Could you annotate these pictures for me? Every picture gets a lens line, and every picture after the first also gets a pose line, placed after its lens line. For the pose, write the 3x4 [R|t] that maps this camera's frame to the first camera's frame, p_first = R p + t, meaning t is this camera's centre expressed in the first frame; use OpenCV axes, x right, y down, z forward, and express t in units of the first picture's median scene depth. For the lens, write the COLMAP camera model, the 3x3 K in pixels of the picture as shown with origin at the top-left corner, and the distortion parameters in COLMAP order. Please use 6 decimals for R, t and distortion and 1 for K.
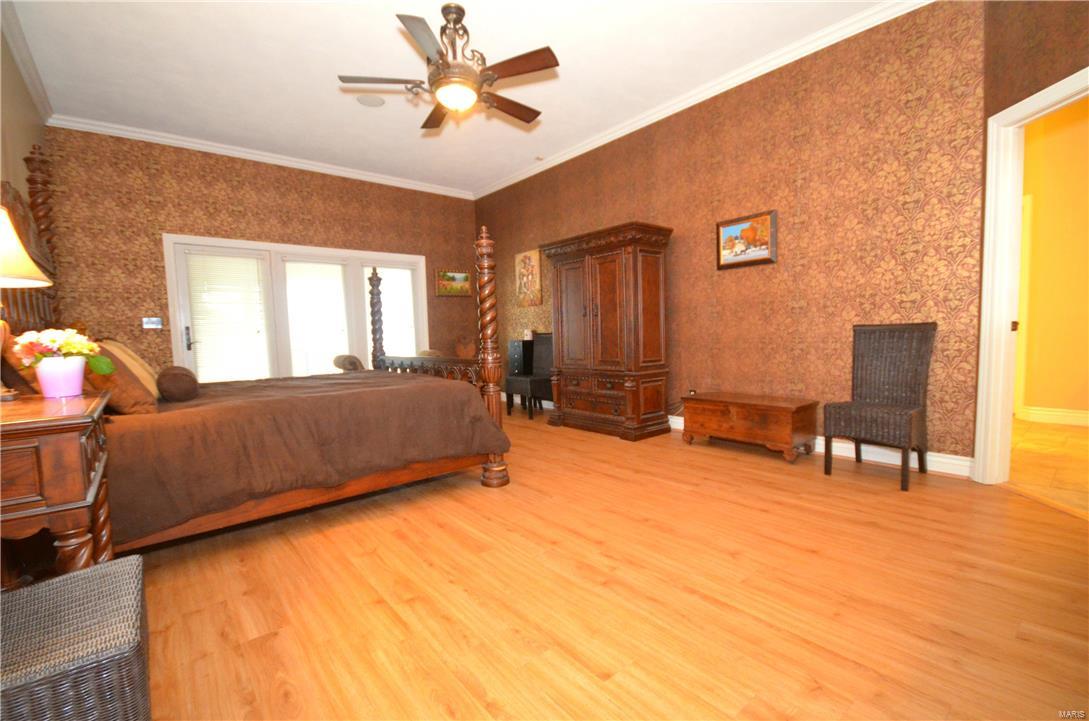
lens RADIAL K [[476.8, 0, 543.8], [0, 476.8, 365.1], [0, 0, 1]] dist [-0.001183, -0.005606]
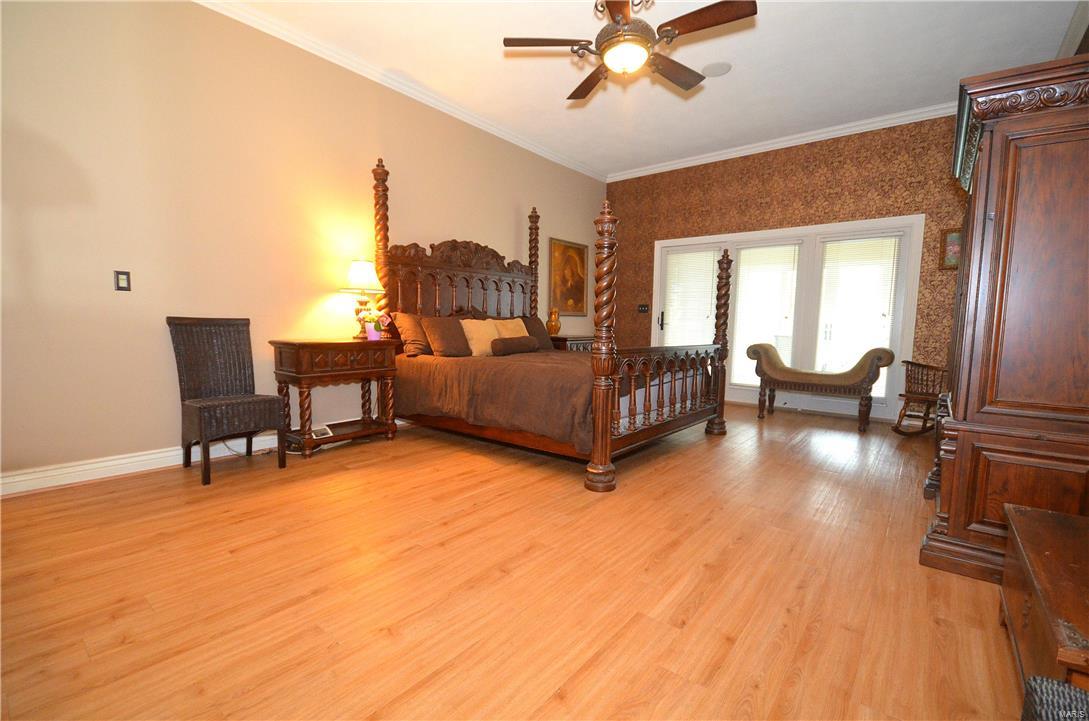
lens RADIAL K [[478.1, 0, 547.8], [0, 478.1, 366.3], [0, 0, 1]] dist [0.019674, -0.017442]
pose [[0.191174, 0.117889, -0.974451, 0.766249], [-0.091270, 0.990595, 0.101936, -0.064682], [0.977303, 0.069451, 0.200136, 0.735106]]
